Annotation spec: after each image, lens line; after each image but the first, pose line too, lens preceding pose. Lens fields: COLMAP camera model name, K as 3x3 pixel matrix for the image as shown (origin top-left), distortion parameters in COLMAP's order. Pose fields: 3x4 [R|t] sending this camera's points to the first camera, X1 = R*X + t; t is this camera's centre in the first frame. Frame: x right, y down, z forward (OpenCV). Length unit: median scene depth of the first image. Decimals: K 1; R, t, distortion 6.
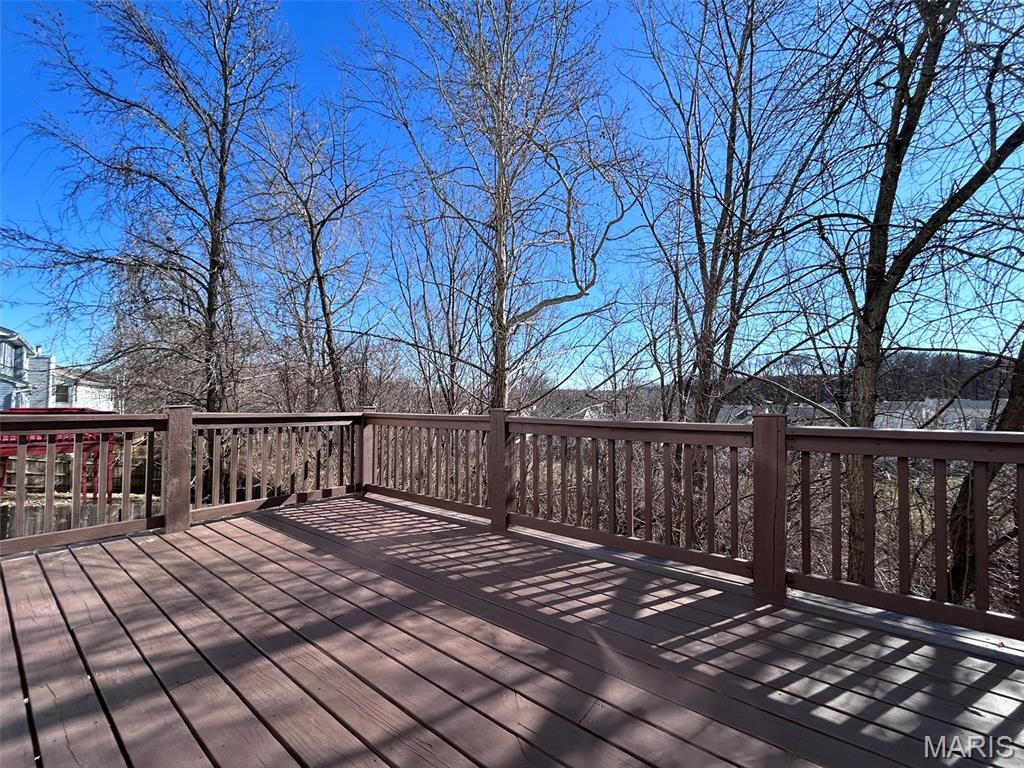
lens RADIAL K [[410.4, 0, 510.4], [0, 410.4, 389.4], [0, 0, 1]] dist [-0.002528, -0.000238]
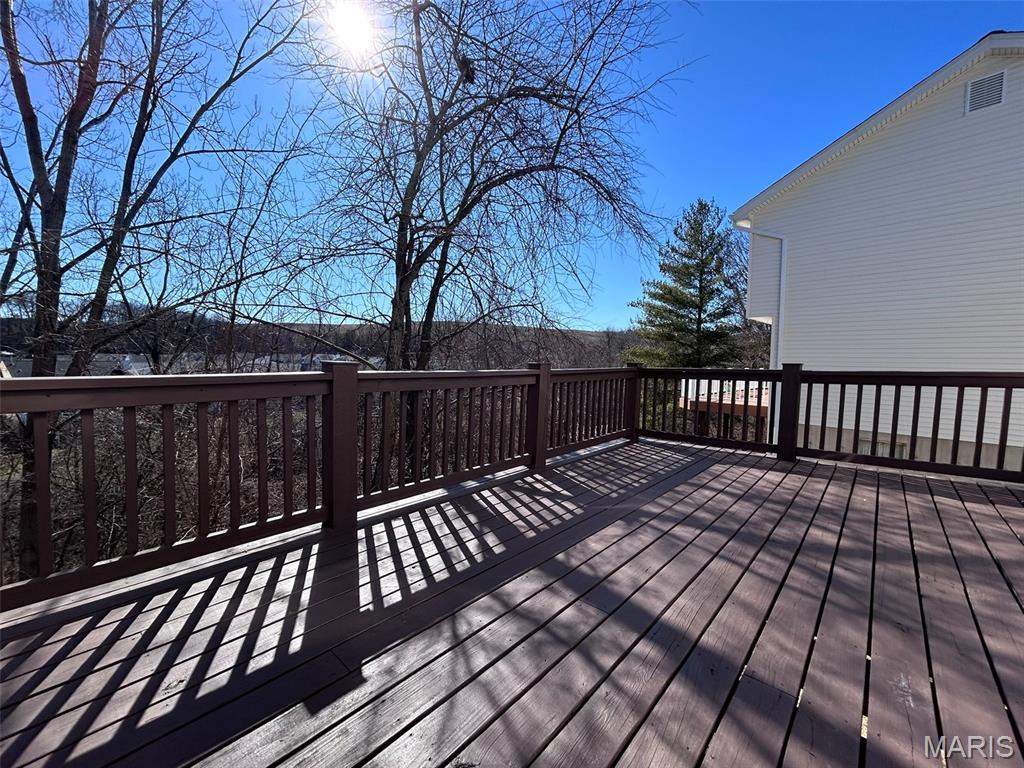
lens RADIAL K [[410.4, 0, 509.3], [0, 410.4, 382.2], [0, 0, 1]] dist [-0.002528, -0.000238]
pose [[0.094067, -0.053451, 0.994130, -1.038208], [-0.038911, 0.997597, 0.057320, 0.046285], [-0.994805, -0.044075, 0.091761, 0.949891]]
